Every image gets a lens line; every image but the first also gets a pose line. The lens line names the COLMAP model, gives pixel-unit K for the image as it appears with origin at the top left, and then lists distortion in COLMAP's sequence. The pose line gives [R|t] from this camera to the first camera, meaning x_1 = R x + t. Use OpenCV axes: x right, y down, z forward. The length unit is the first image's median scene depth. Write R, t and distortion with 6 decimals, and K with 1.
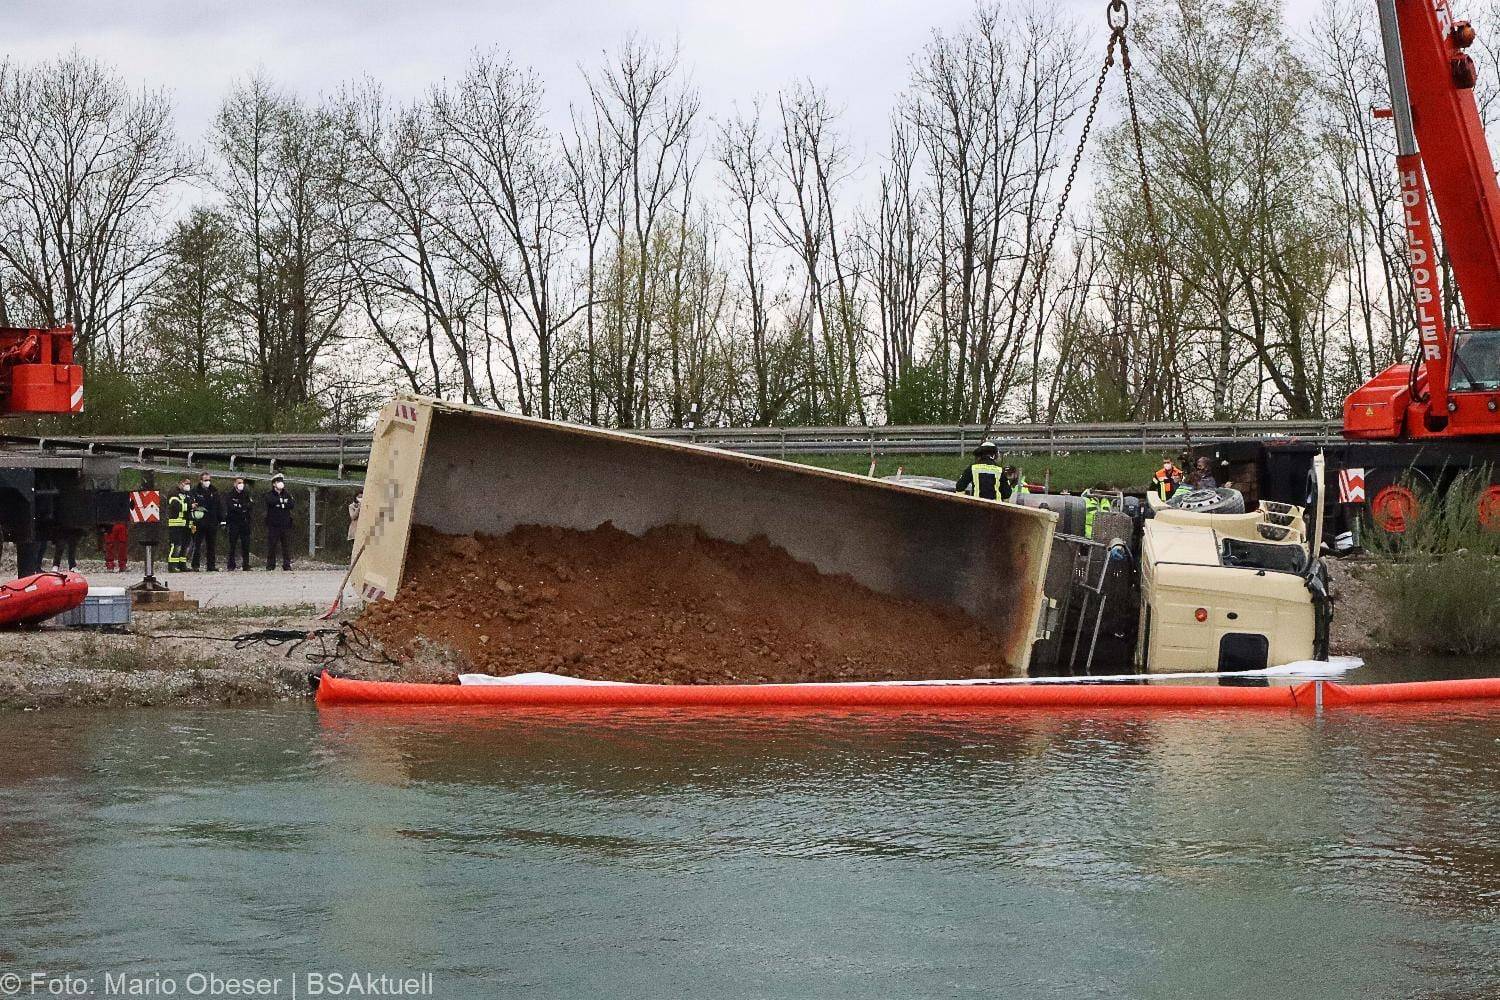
lens RADIAL K [[2826.0, 0, 750.0], [0, 2826.0, 500.0], [0, 0, 1]] dist [0.025644, 0.026982]
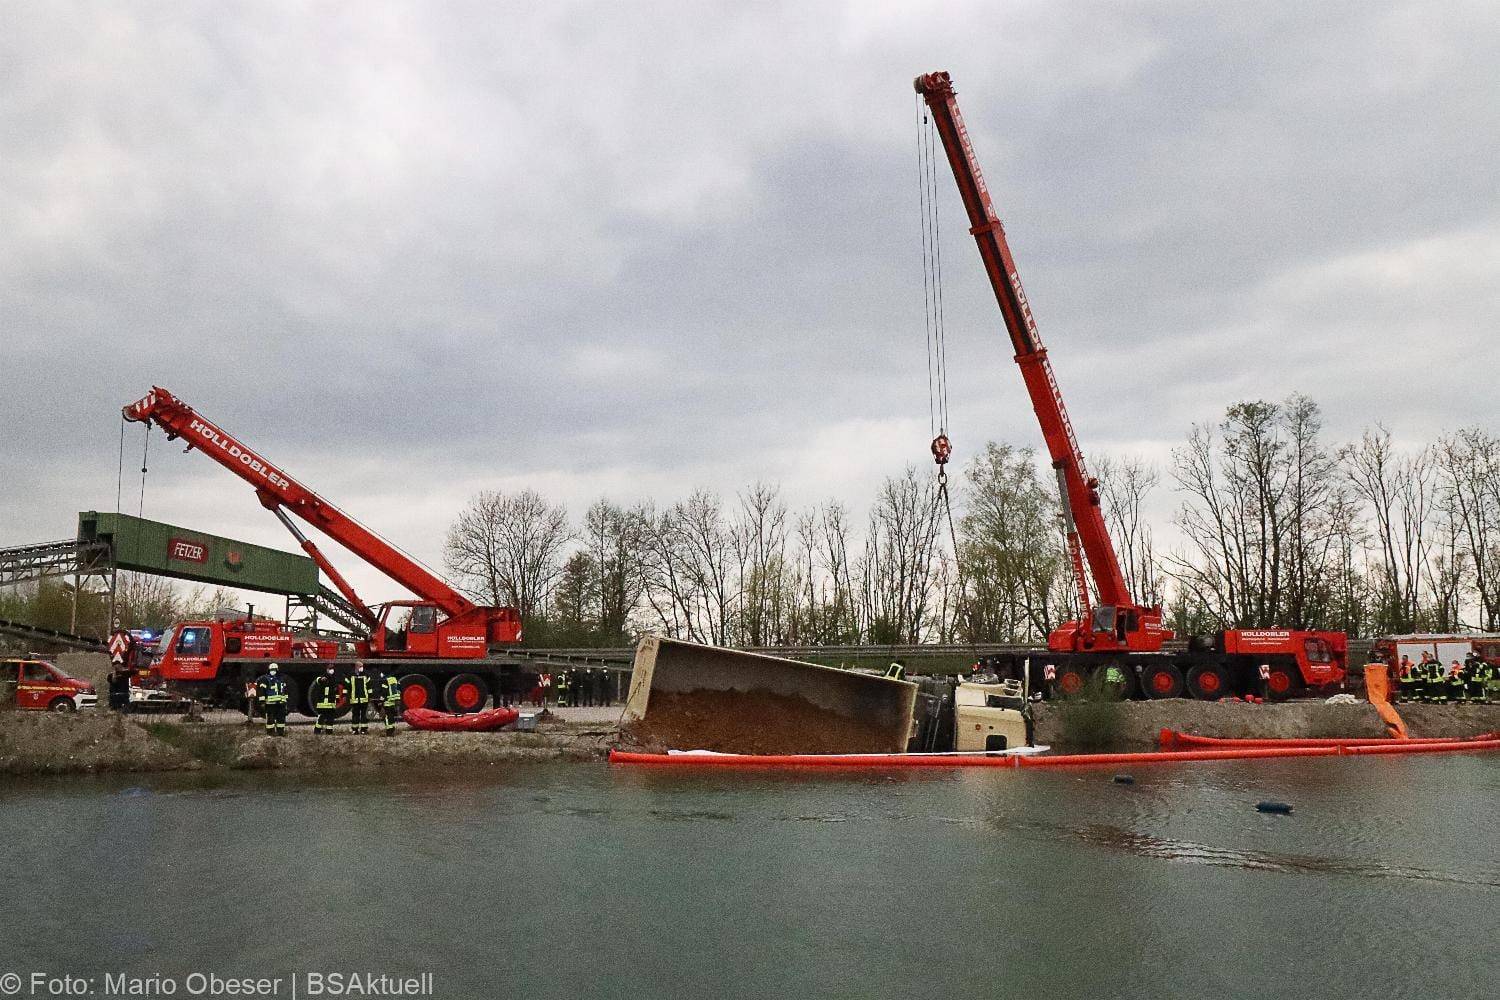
lens RADIAL K [[1235.2, 0, 753.8], [0, 1235.2, 517.4], [0, 0, 1]] dist [-0.000354, 0.001417]
pose [[0.998512, -0.004887, -0.054304, 0.017106], [-0.002048, 0.991911, -0.126919, -0.001518], [0.054485, 0.126842, 0.990425, -0.044029]]
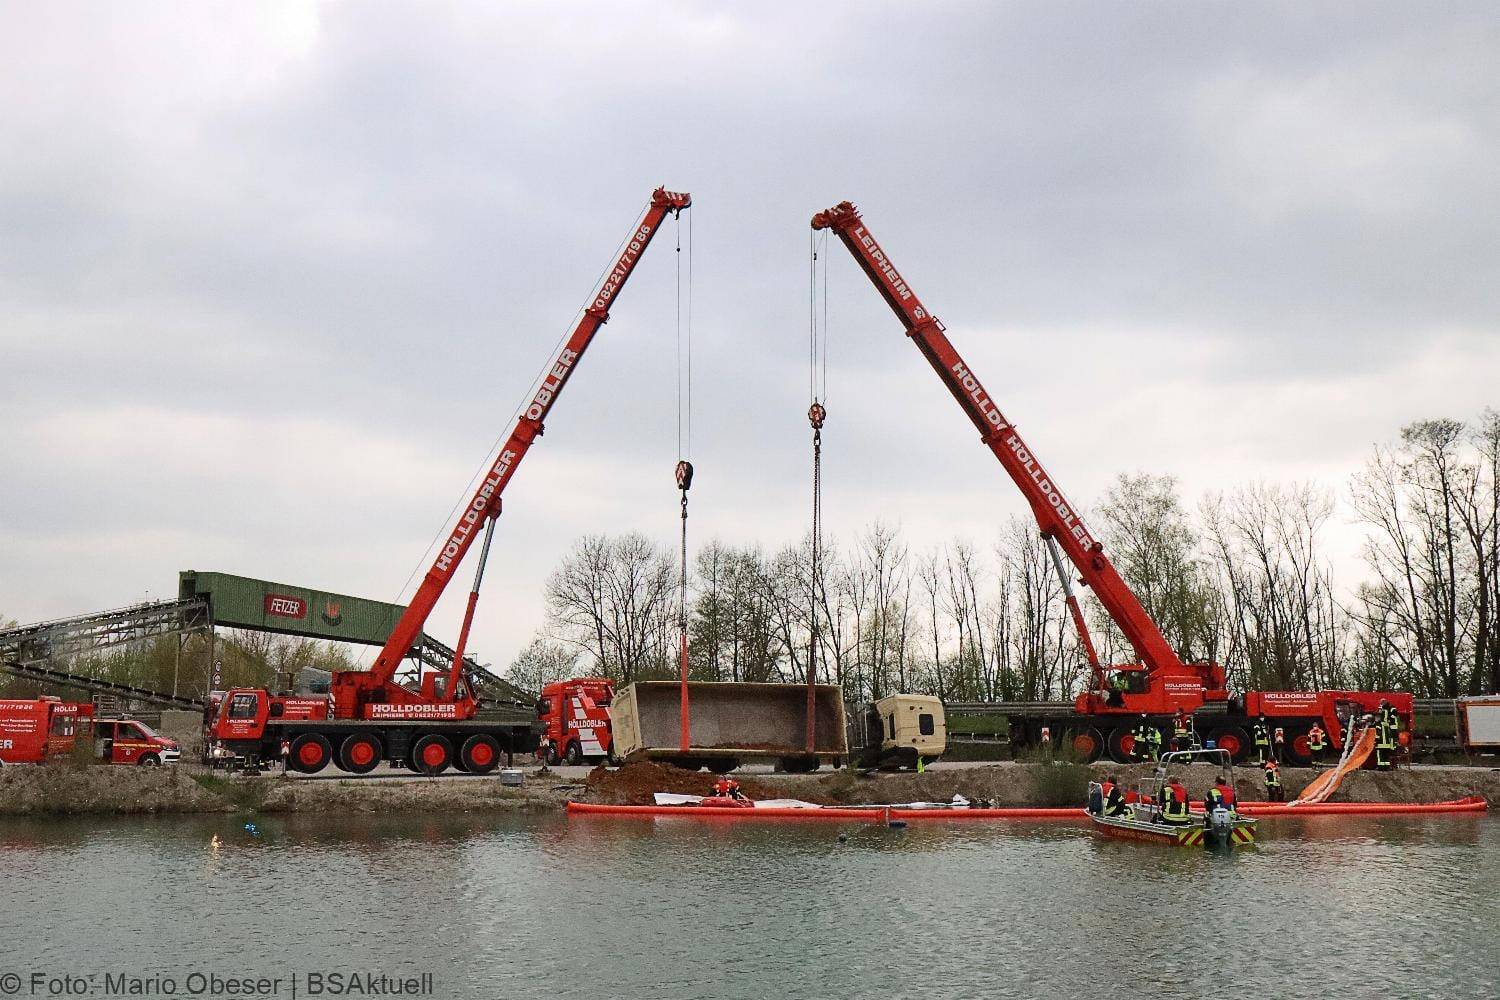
lens RADIAL K [[1528.7, 0, 732.9], [0, 1528.7, 550.8], [0, 0, 1]] dist [0.020345, 0.003331]
pose [[0.973927, -0.020520, -0.225931, 0.198590], [-0.005805, 0.993321, -0.115242, -0.006960], [0.226787, 0.113549, 0.967303, -0.267747]]
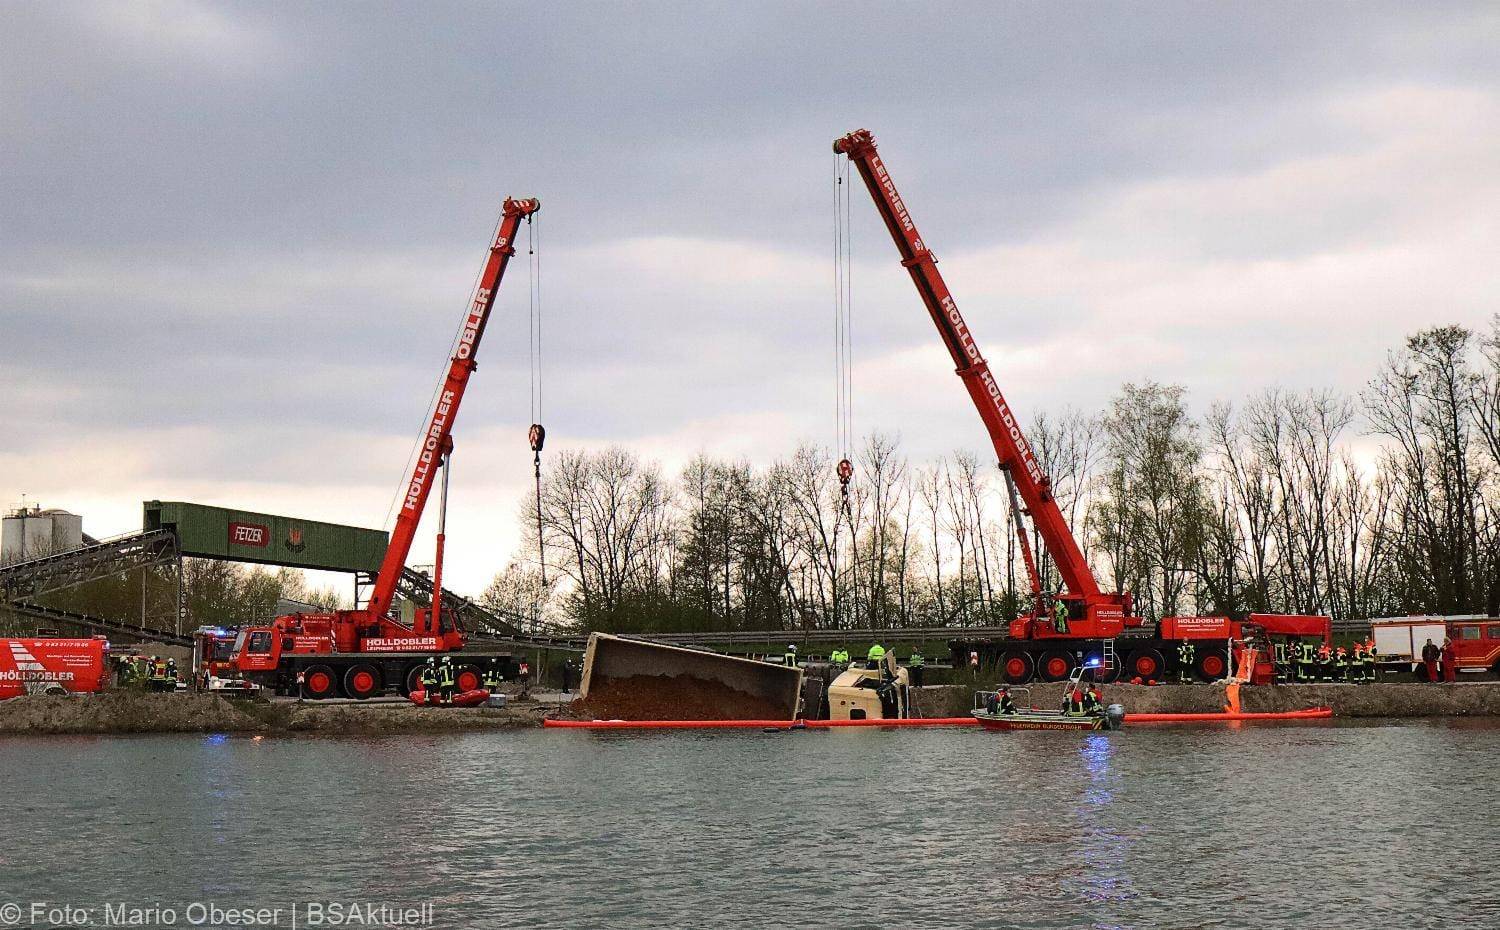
lens RADIAL K [[2008.5, 0, 750.0], [0, 2008.5, 465.0], [0, 0, 1]] dist [0.016210, 0.001267]
pose [[0.972009, -0.028143, -0.233251, 0.359177], [0.005932, 0.995423, -0.095386, -0.005647], [0.234868, 0.091333, 0.967727, -0.714363]]
